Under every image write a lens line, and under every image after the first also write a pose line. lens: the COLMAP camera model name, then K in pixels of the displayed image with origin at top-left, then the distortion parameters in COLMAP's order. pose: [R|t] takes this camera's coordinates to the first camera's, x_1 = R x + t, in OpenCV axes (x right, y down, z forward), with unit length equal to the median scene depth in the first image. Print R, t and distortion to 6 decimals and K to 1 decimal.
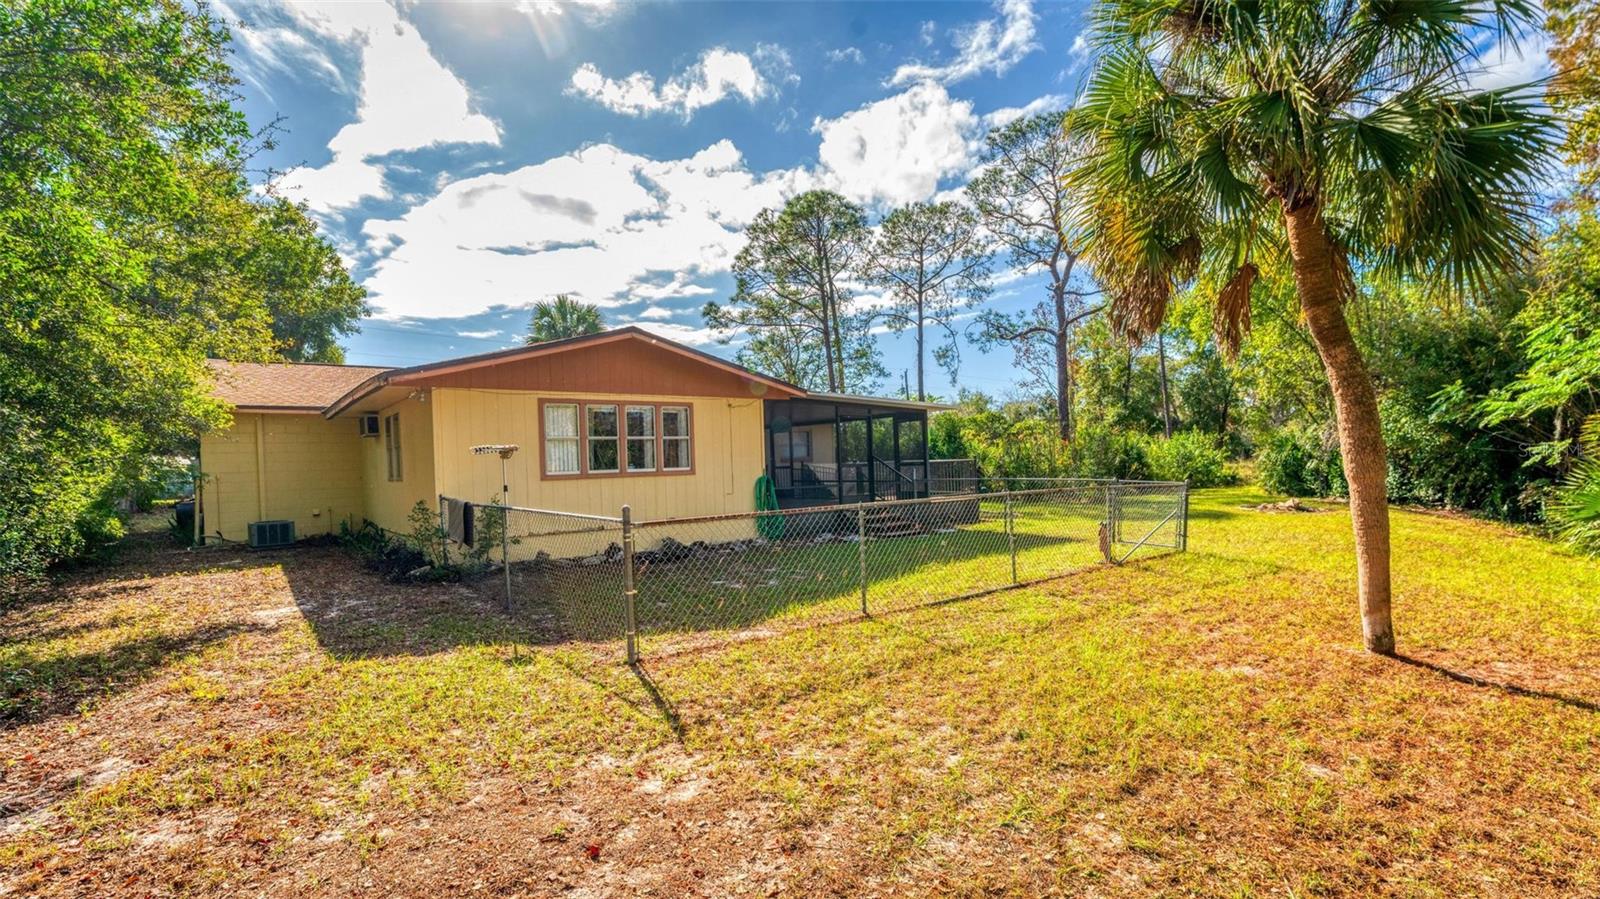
lens RADIAL K [[772.6, 0, 799.9], [0, 772.6, 493.0], [0, 0, 1]] dist [0.001562, 0.000277]
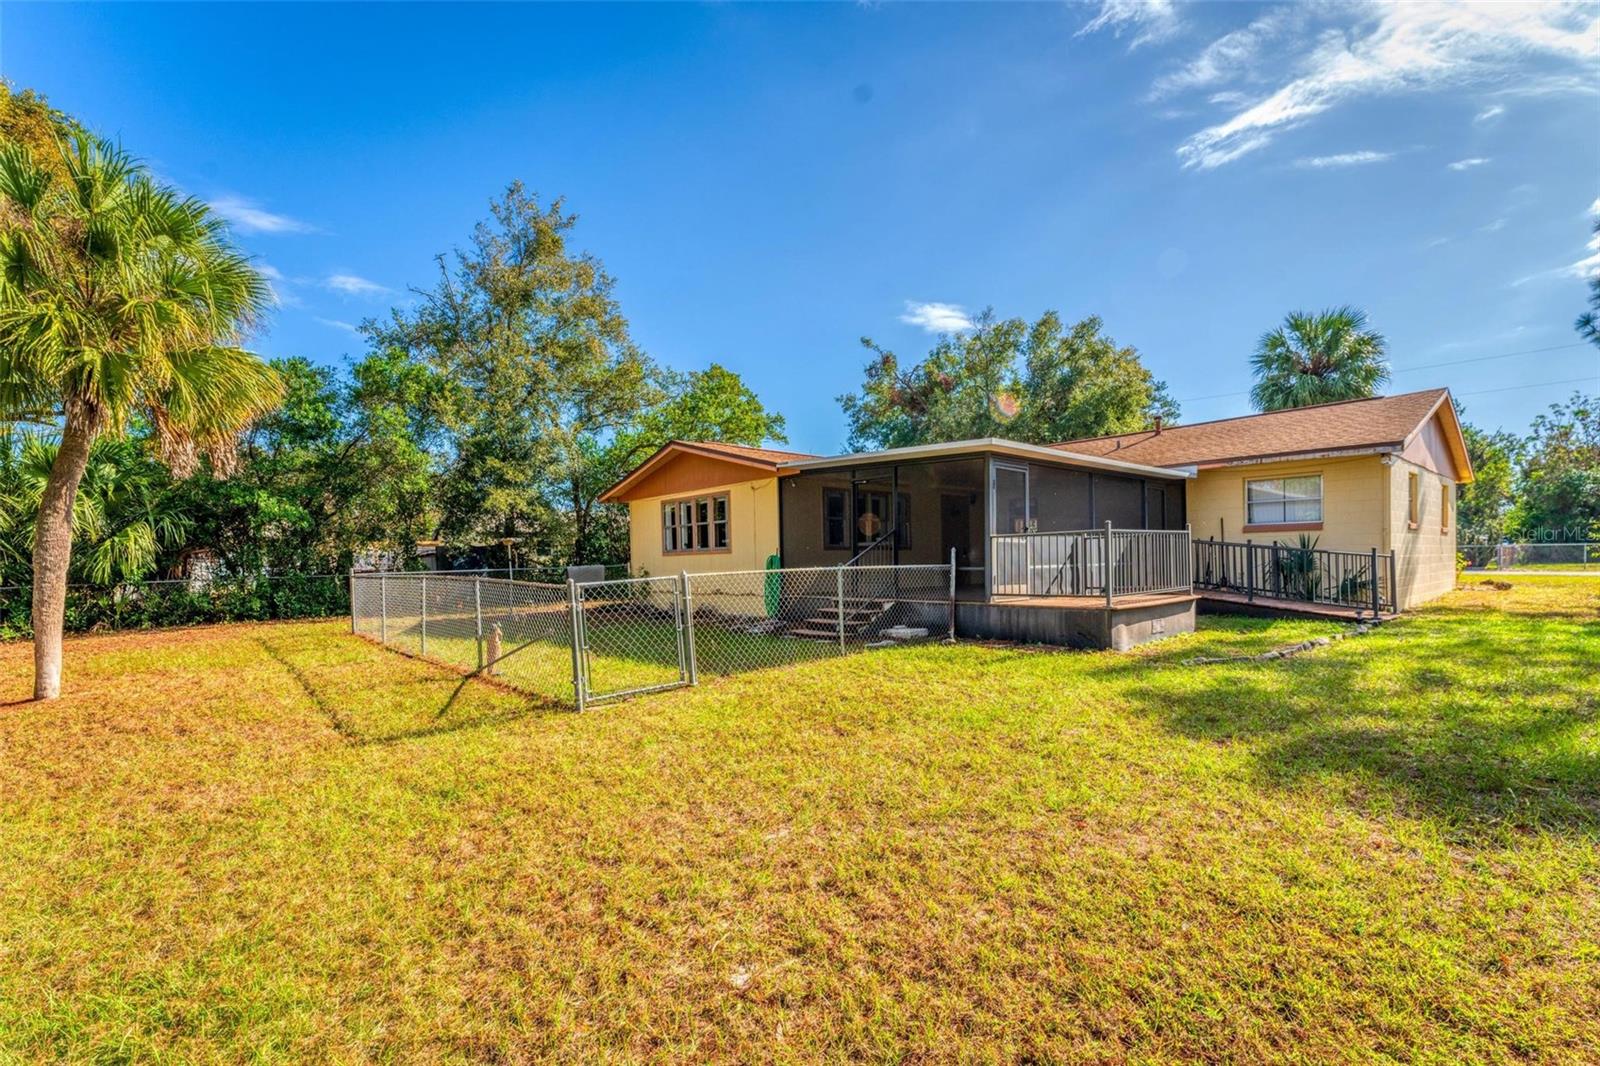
lens RADIAL K [[709.2, 0, 800.0], [0, 709.2, 533.0], [0, 0, 1]] dist [-0.015778, -0.000122]
pose [[0.037404, -0.002059, -0.999298, 0.108918], [-0.015206, 0.999881, -0.002630, -0.006064], [0.999185, 0.015293, 0.037368, 0.125712]]
